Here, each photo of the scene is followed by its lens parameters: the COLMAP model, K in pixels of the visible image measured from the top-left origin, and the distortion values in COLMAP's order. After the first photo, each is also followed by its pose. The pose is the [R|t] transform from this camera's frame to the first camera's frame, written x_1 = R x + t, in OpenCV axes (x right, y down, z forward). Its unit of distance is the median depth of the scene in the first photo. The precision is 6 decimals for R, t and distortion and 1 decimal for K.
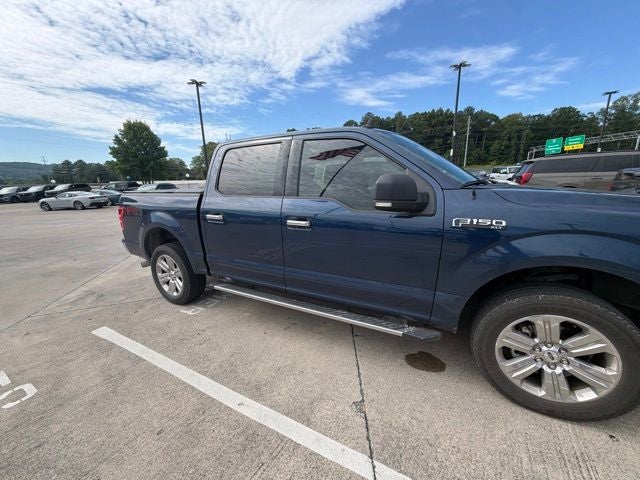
lens RADIAL K [[255.1, 0, 320.5], [0, 255.1, 240.2], [0, 0, 1]] dist [0.000675, -0.000394]
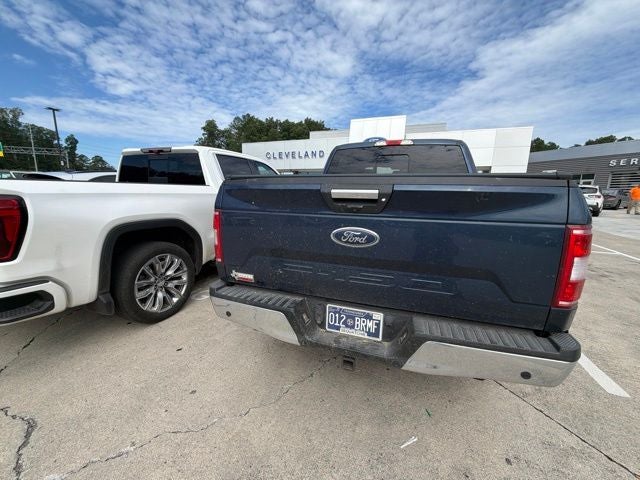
lens RADIAL K [[255.0, 0, 320.0], [0, 255.0, 240.0], [0, 0, 1]] dist [0.000978, -0.000325]
pose [[-0.151724, -0.160310, 0.975336, -0.092755], [0.206052, 0.959951, 0.189835, -0.021104], [-0.966707, 0.229773, -0.112615, 0.119843]]
